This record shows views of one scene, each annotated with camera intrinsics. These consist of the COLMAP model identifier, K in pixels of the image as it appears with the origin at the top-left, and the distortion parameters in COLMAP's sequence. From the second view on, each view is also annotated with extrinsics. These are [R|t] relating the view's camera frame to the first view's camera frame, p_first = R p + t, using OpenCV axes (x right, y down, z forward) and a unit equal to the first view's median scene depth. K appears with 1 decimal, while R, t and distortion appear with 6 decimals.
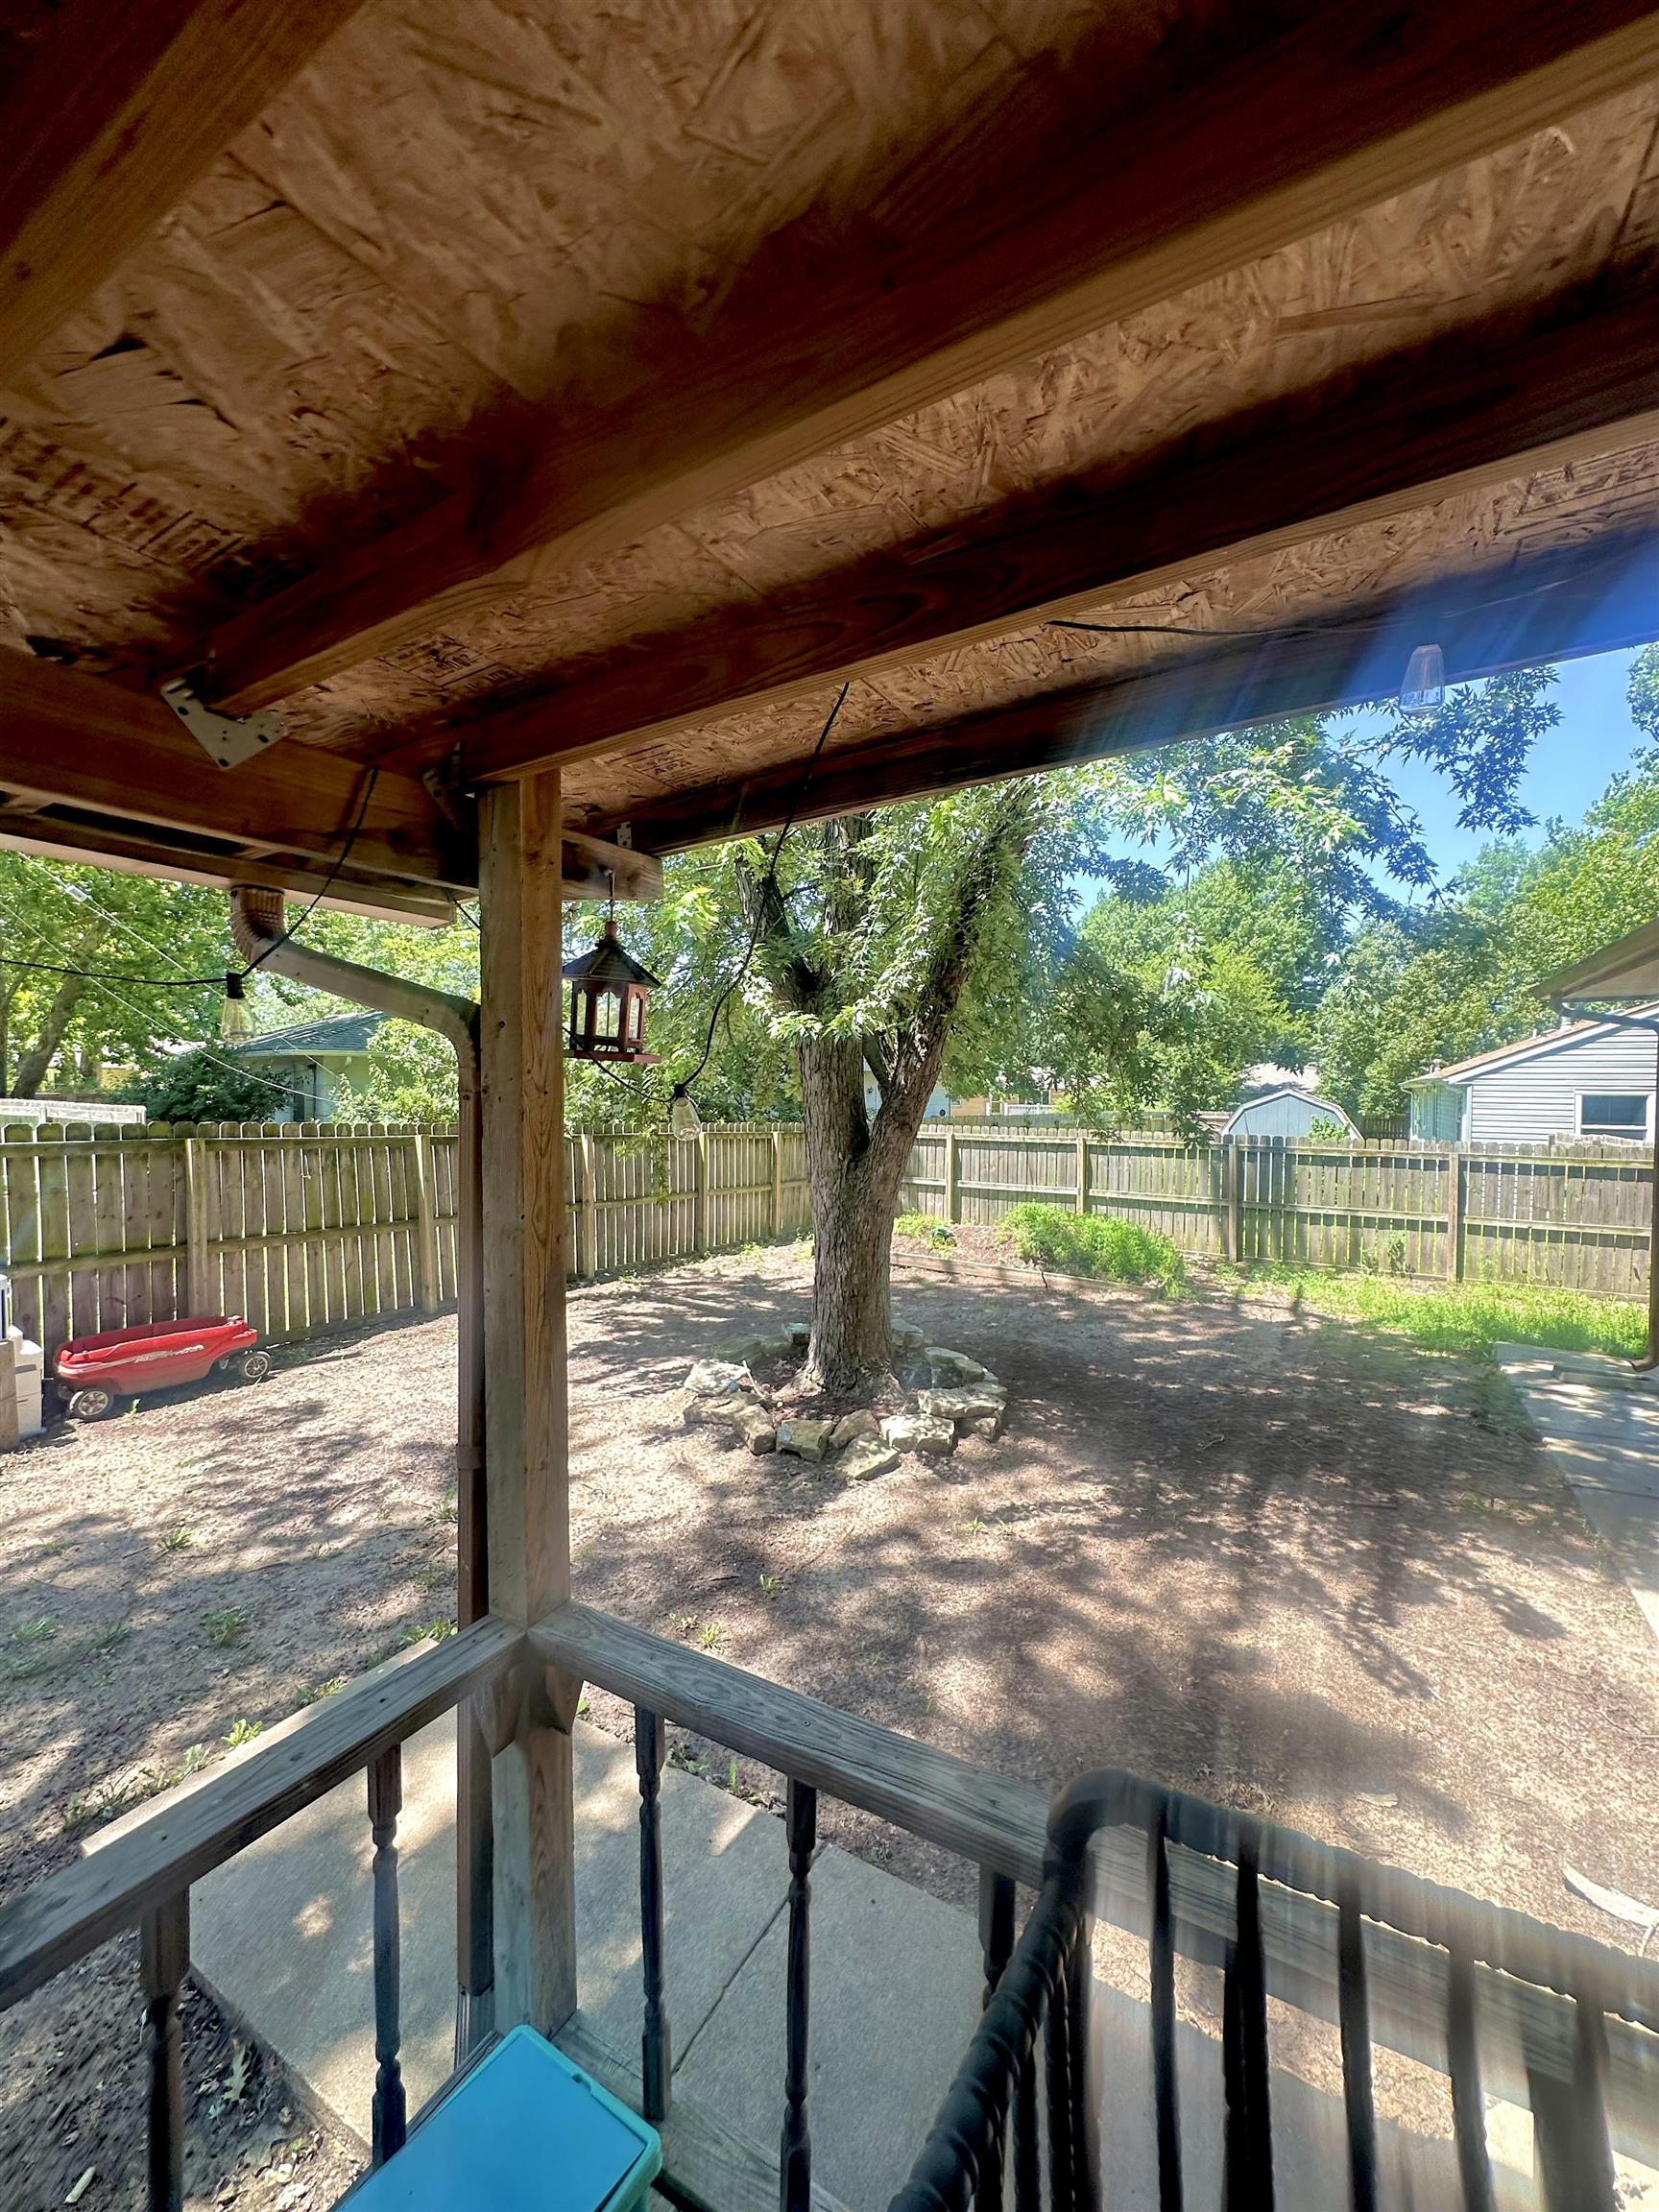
lens RADIAL K [[880.8, 0, 829.9], [0, 880.8, 1108.6], [0, 0, 1]] dist [-0.008430, 0.000683]
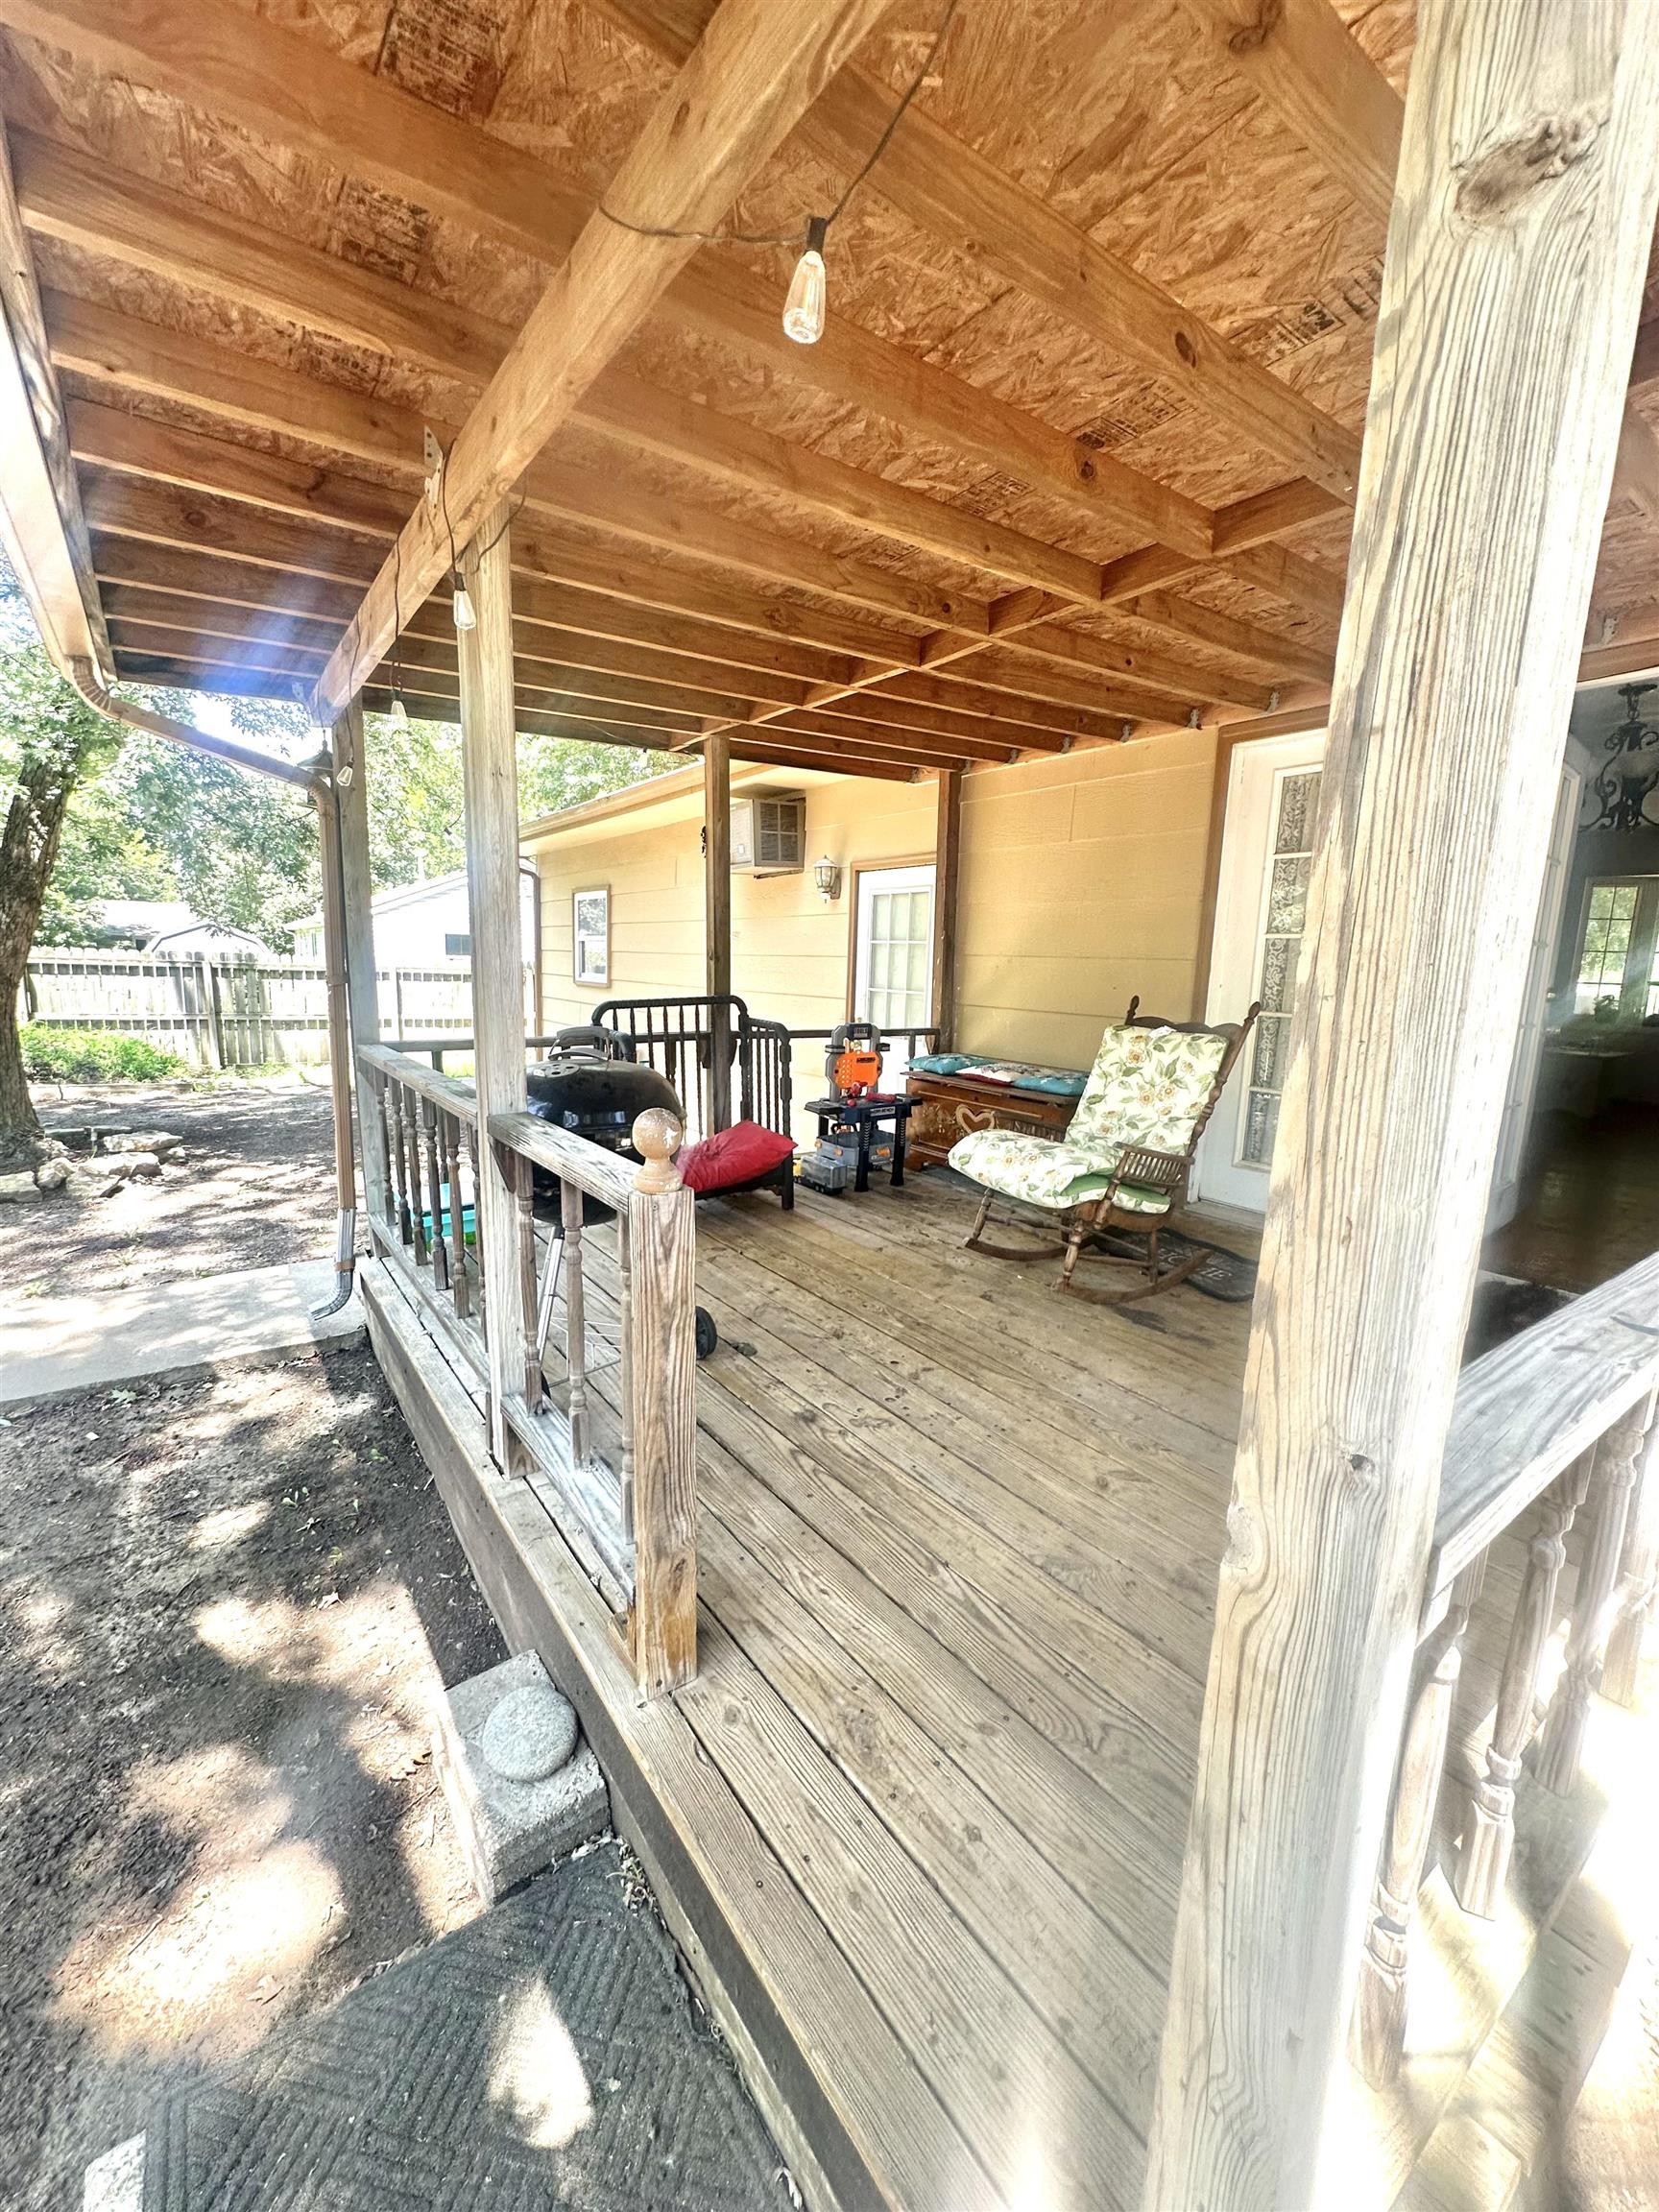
lens RADIAL K [[880.8, 0, 827.0], [0, 880.8, 1104.5], [0, 0, 1]] dist [-0.008430, 0.000683]
pose [[0.395179, -0.138449, 0.908111, -0.262032], [-0.006530, 0.988129, 0.153490, 0.047128], [-0.918581, -0.066586, 0.389583, -0.139834]]
